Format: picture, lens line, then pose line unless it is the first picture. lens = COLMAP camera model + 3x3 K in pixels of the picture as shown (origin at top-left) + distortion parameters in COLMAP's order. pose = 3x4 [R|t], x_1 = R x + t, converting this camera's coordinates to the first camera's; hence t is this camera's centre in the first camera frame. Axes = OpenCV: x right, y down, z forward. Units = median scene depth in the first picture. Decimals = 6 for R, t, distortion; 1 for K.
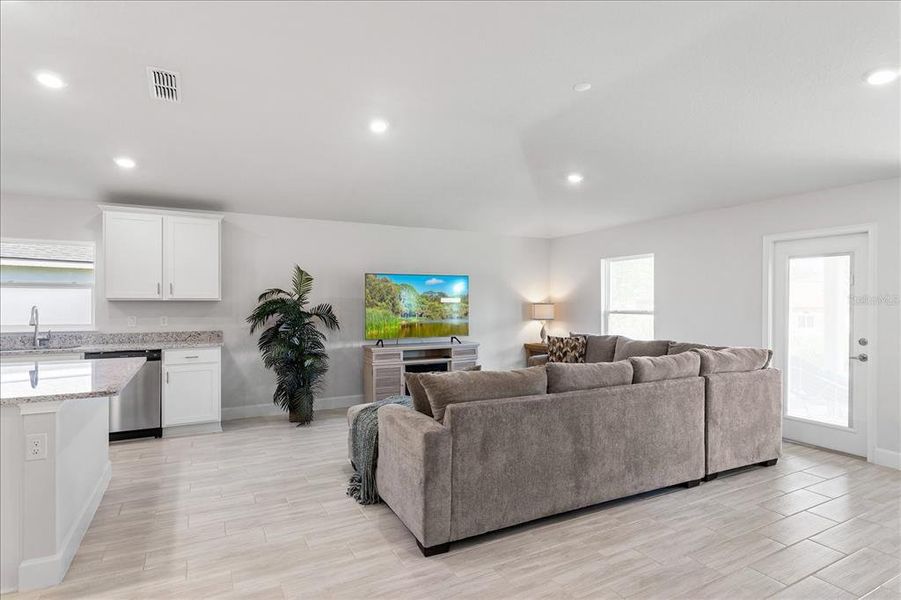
lens RADIAL K [[473.5, 0, 449.1], [0, 473.5, 302.1], [0, 0, 1]] dist [0.001390, 0.001155]
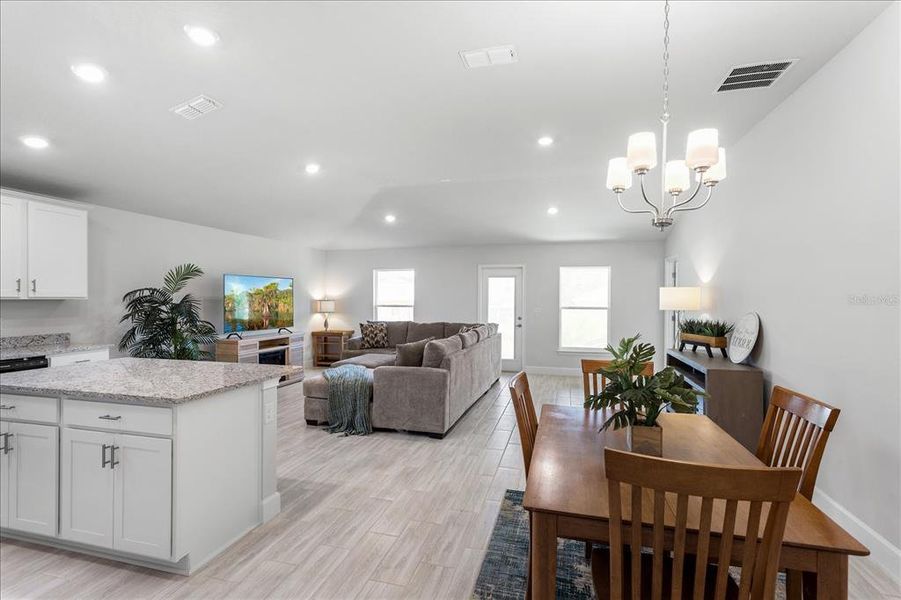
lens RADIAL K [[426.4, 0, 451.4], [0, 426.4, 295.2], [0, 0, 1]] dist [0.001703, 0.000890]
pose [[0.684134, 0.005224, 0.729338, -0.593815], [-0.002010, 0.999984, -0.005277, -0.007940], [-0.729354, 0.002145, 0.684134, -0.080946]]
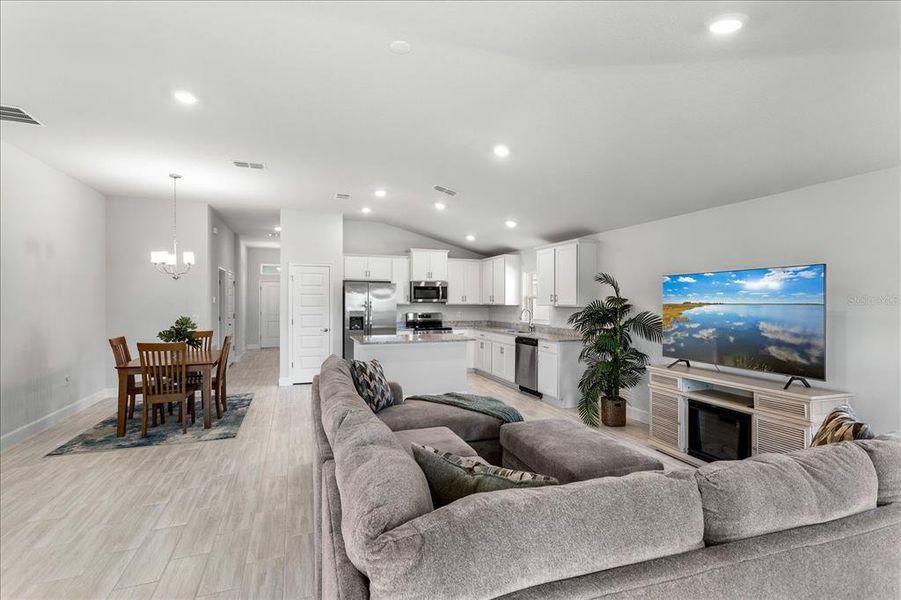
lens RADIAL K [[423.1, 0, 451.3], [0, 423.1, 299.7], [0, 0, 1]] dist [0.001525, 0.001390]
pose [[-0.133203, -0.005448, -0.991074, 0.665182], [-0.005109, 0.999975, -0.004811, -0.015150], [0.991076, 0.004422, -0.133228, 0.801269]]
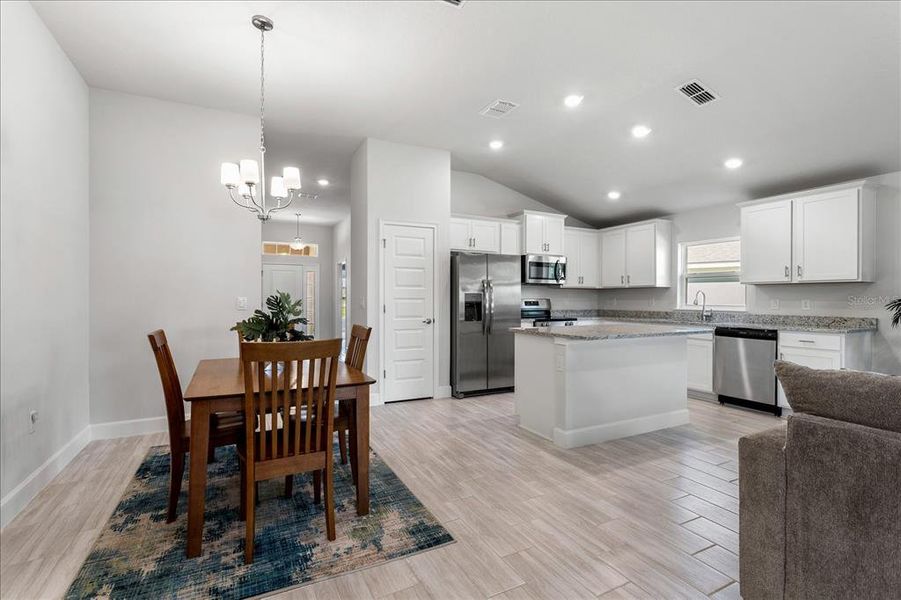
lens RADIAL K [[423.1, 0, 451.3], [0, 423.1, 299.7], [0, 0, 1]] dist [0.001525, 0.001390]
pose [[-0.012697, -0.001032, -0.999919, 0.284956], [-0.003581, 0.999993, -0.000986, 0.032557], [0.999913, 0.003568, -0.012701, 0.267553]]
